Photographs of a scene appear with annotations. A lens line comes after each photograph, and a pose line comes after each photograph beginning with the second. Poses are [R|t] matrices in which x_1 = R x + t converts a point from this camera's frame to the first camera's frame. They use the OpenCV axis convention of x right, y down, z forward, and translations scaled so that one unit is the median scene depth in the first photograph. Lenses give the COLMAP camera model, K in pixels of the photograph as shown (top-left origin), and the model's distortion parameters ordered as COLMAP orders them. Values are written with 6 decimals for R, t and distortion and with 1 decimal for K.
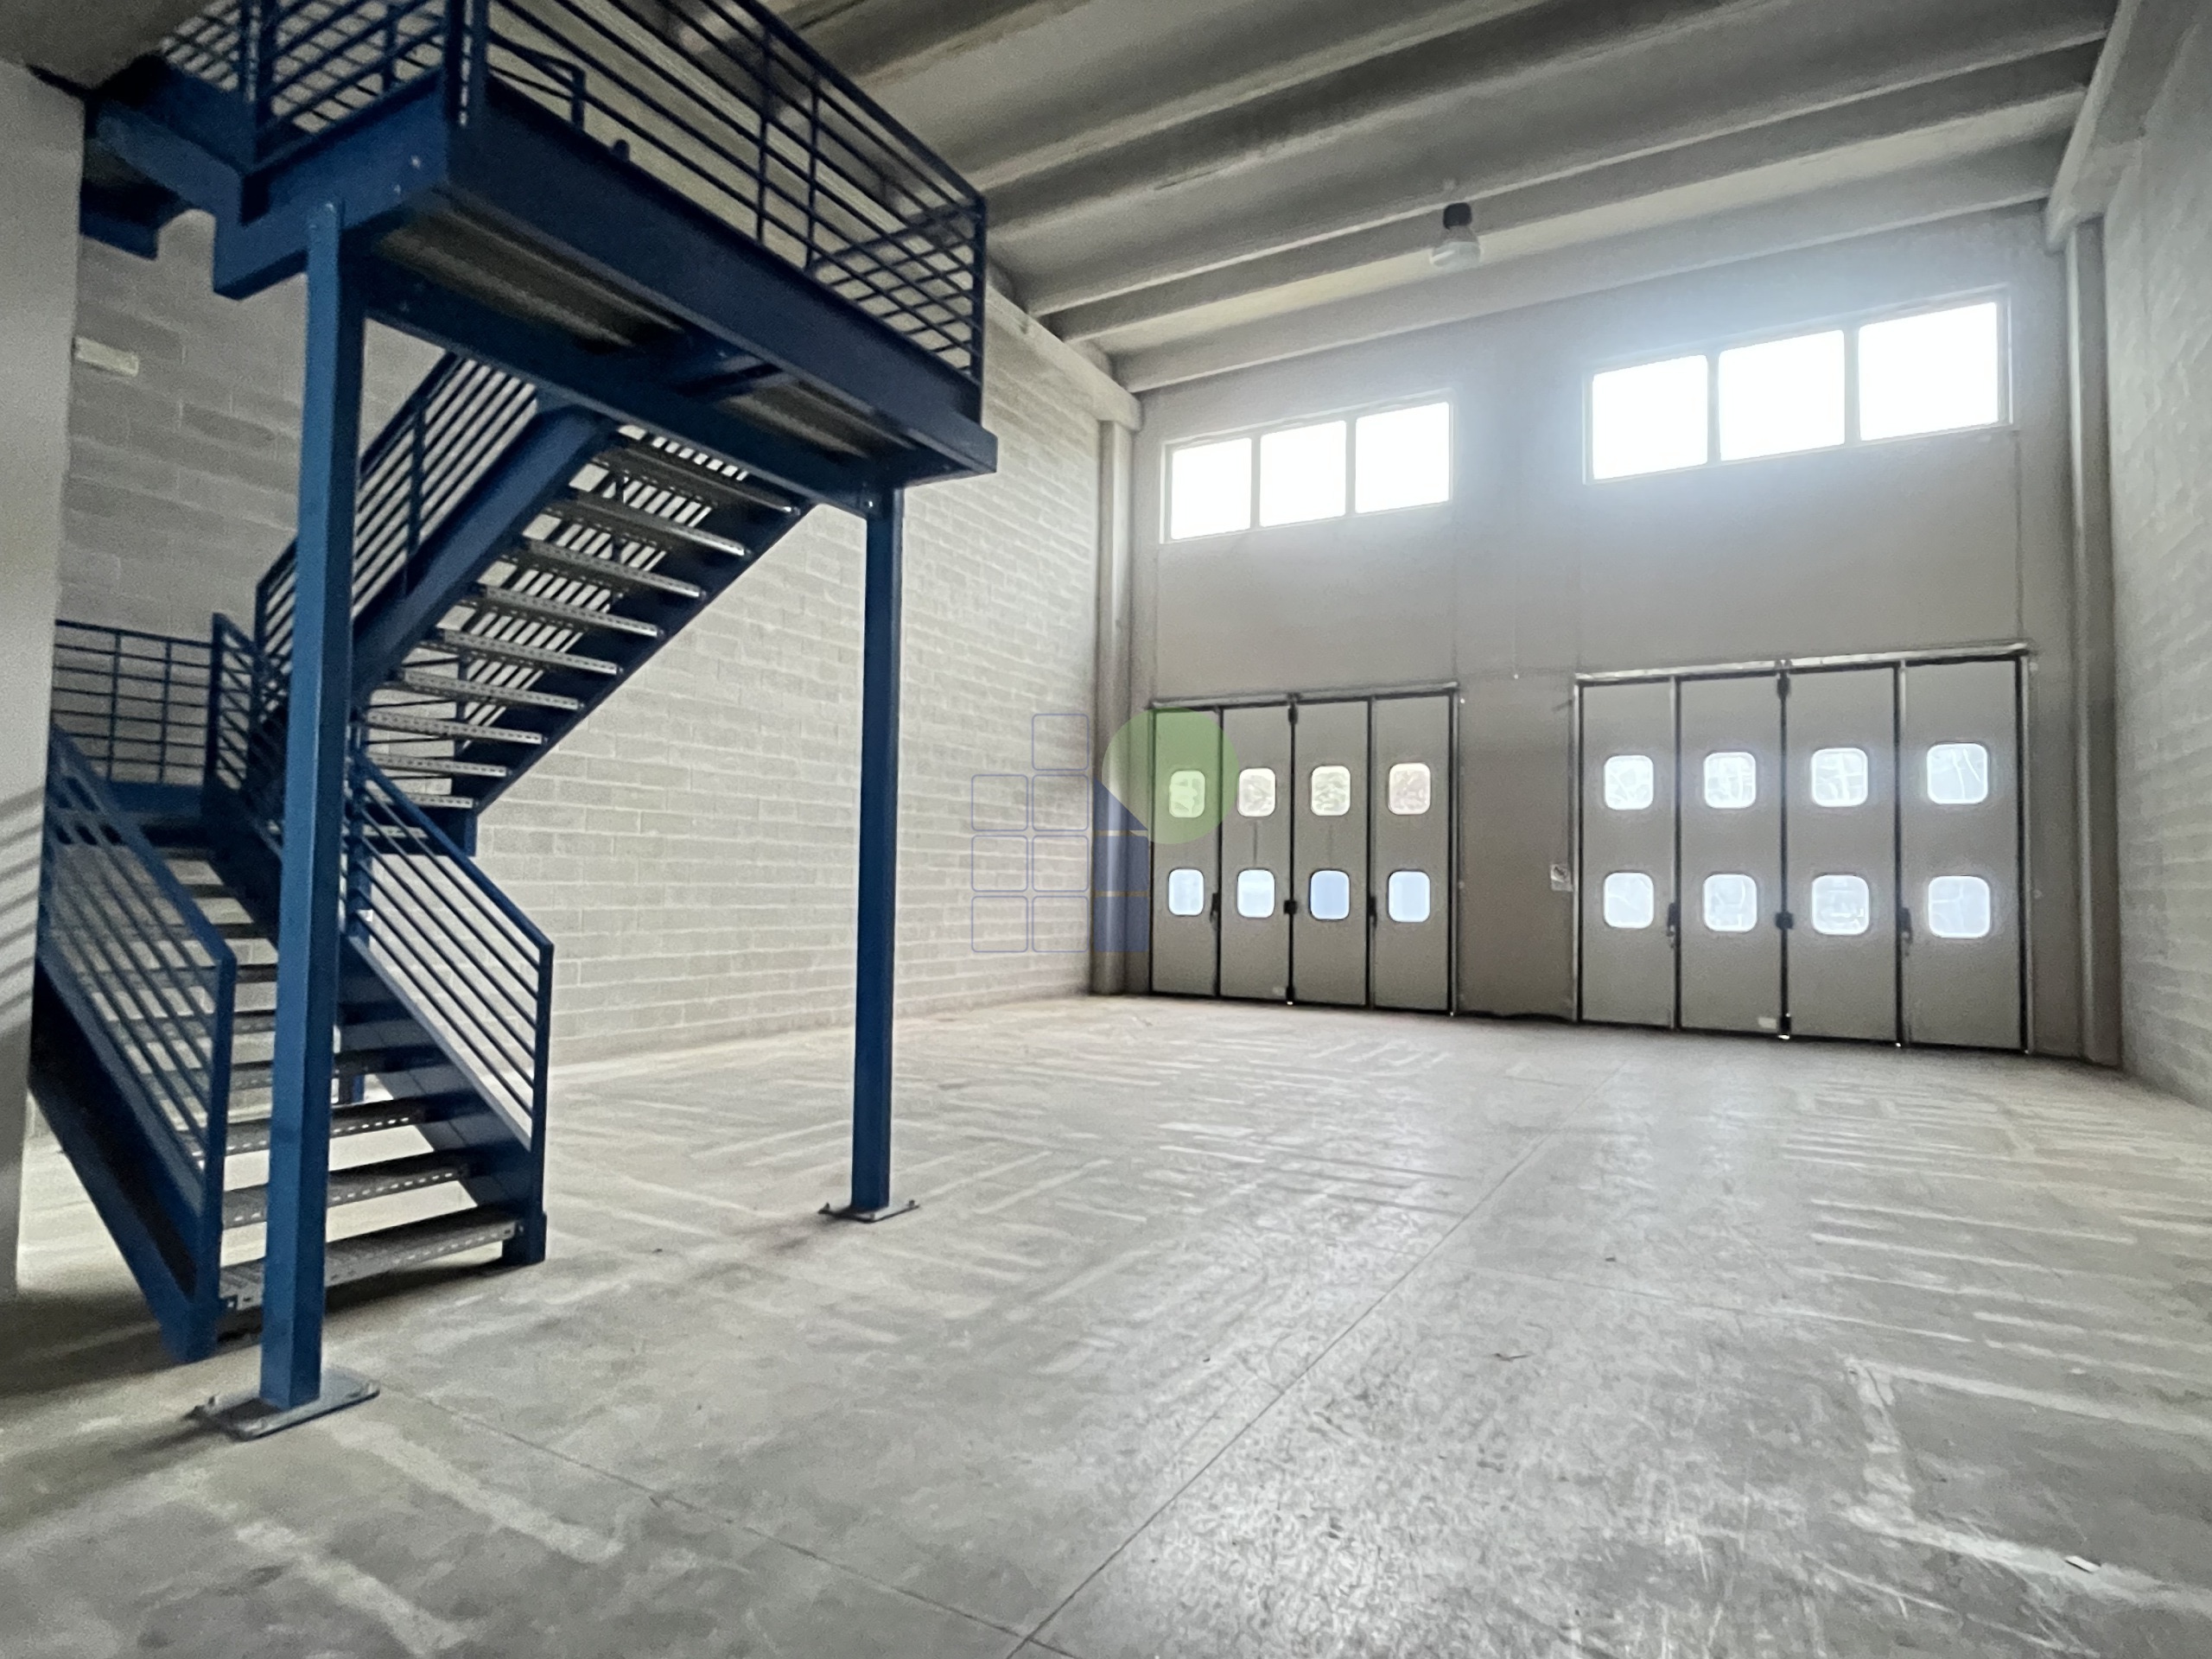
lens RADIAL K [[1180.1, 0, 1111.4], [0, 1180.1, 839.2], [0, 0, 1]] dist [-0.015271, 0.004018]
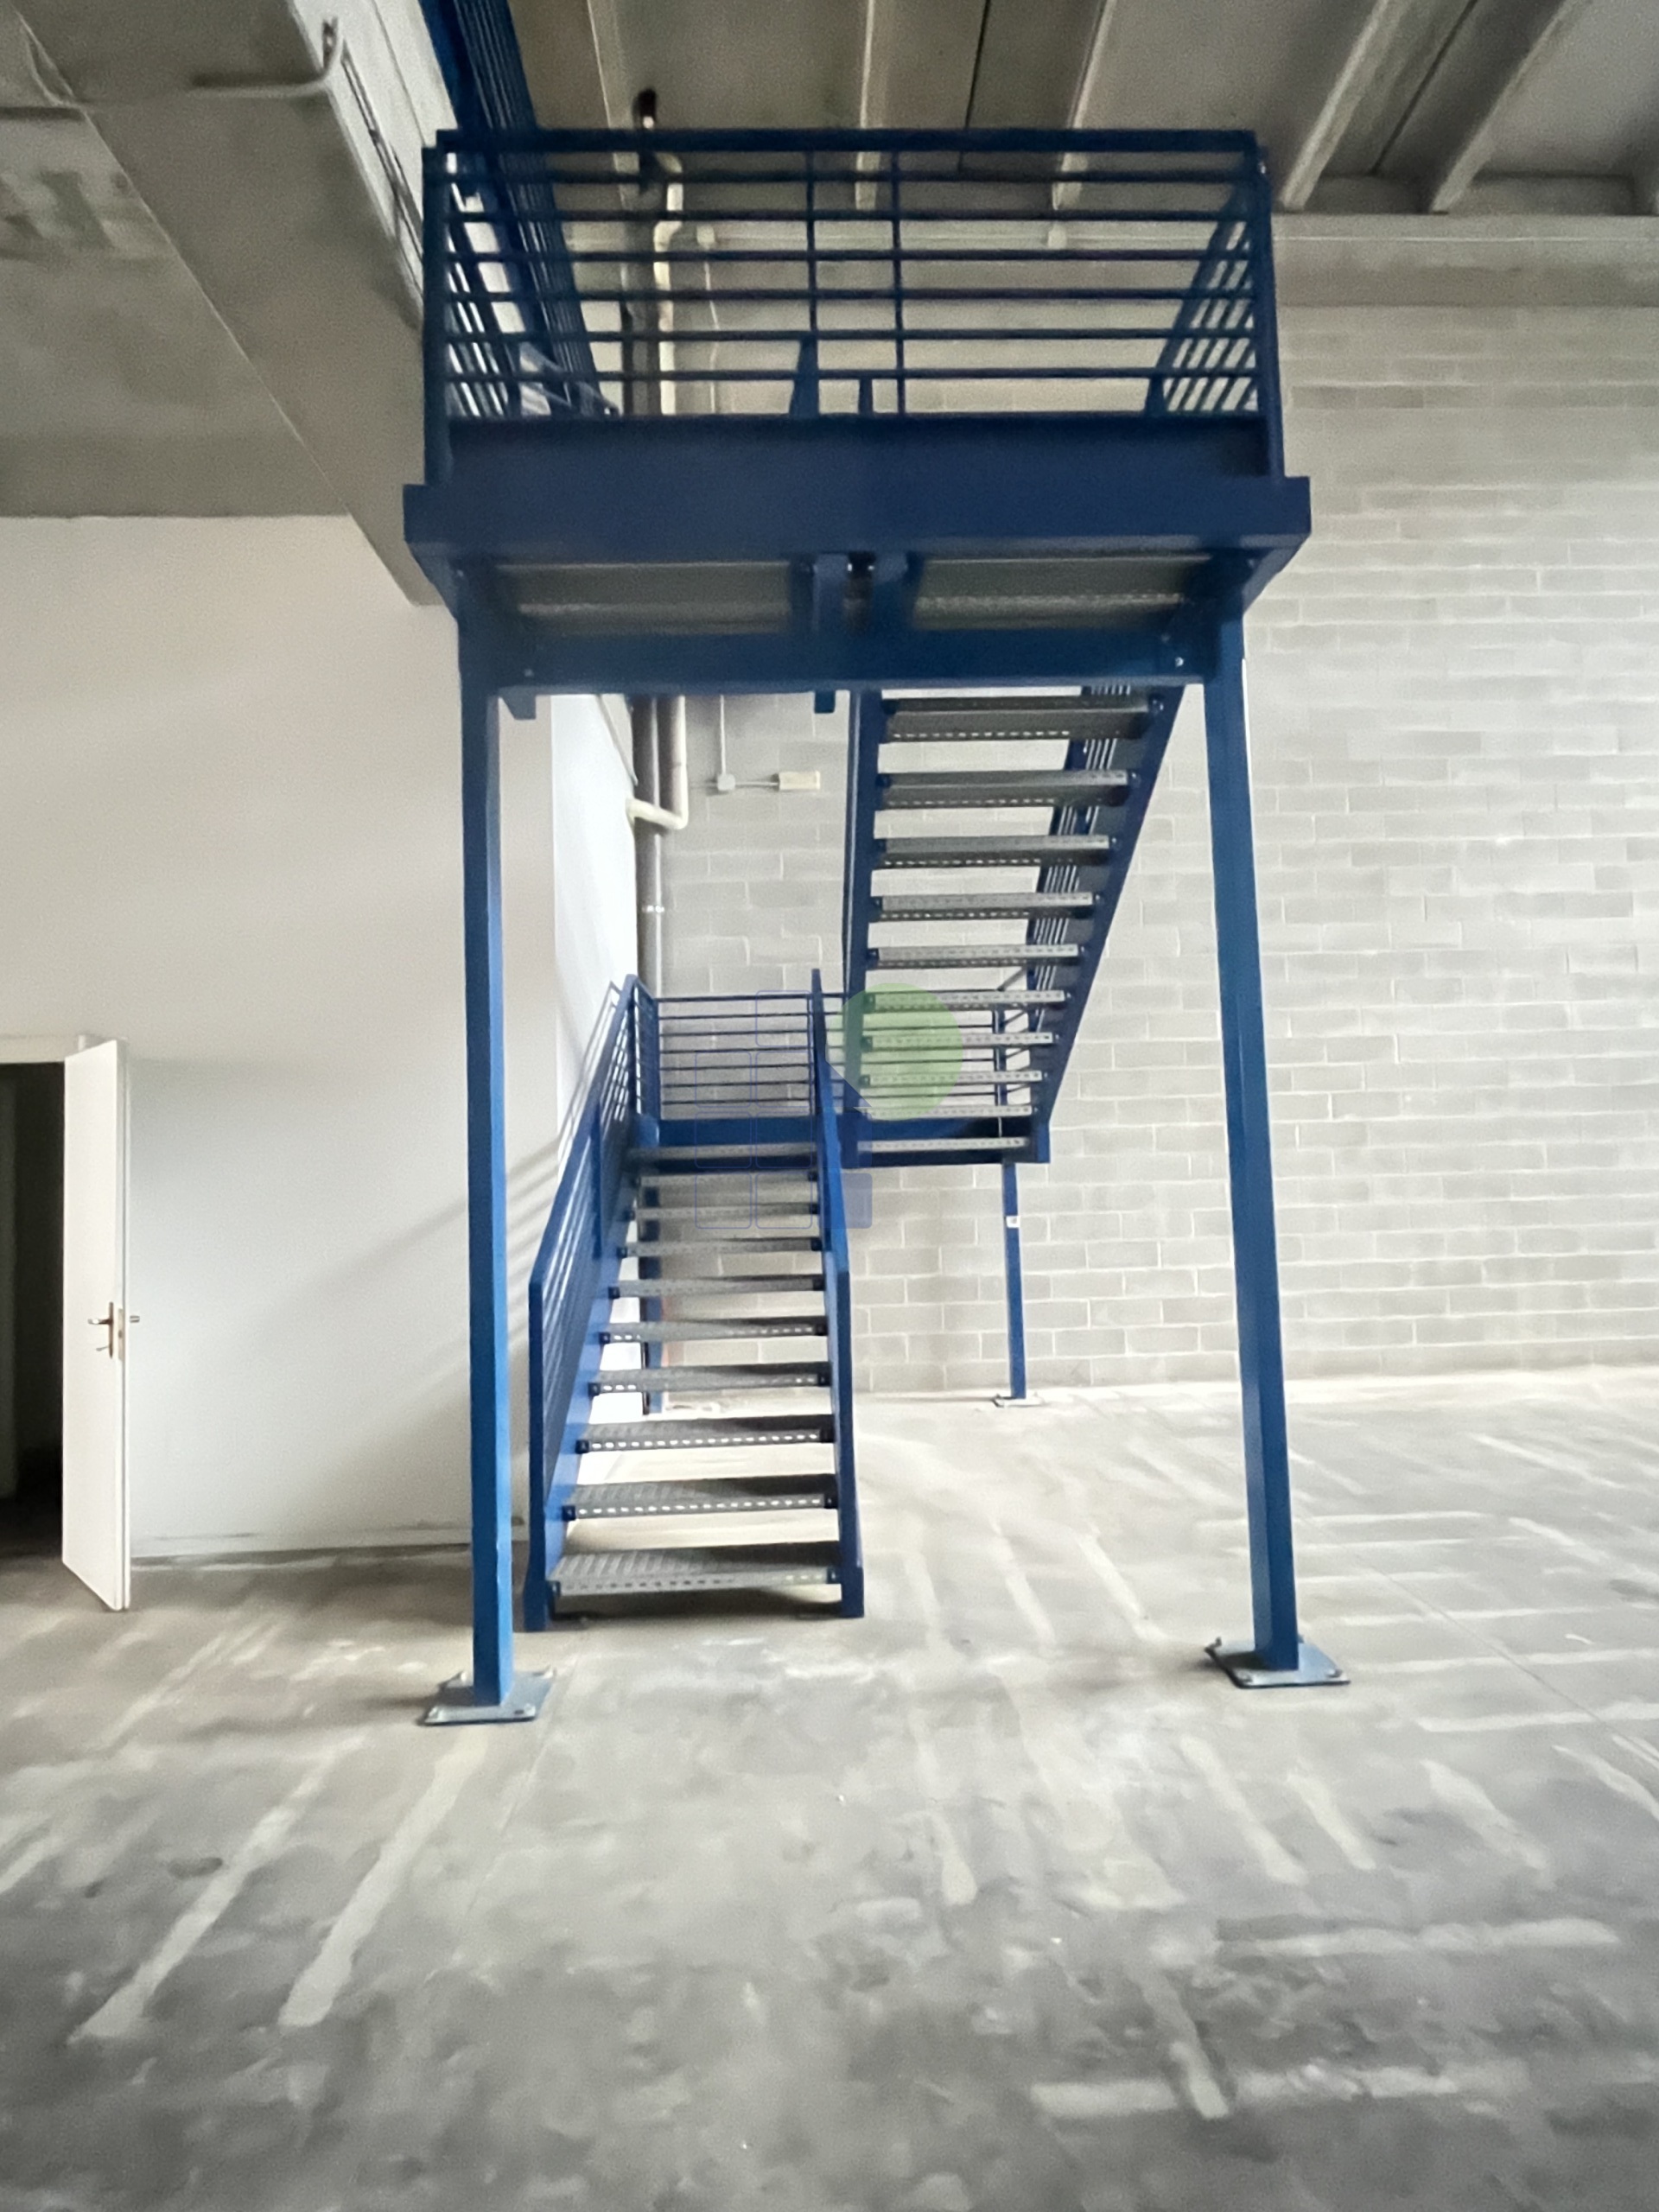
lens RADIAL K [[1180.1, 0, 829.2], [0, 1180.1, 1108.5], [0, 0, 1]] dist [-0.015271, 0.004018]
pose [[0.526694, -0.094533, -0.844782, 0.126981], [0.077039, 0.995016, -0.063313, 0.013022], [0.846557, -0.031735, 0.531351, 0.224901]]
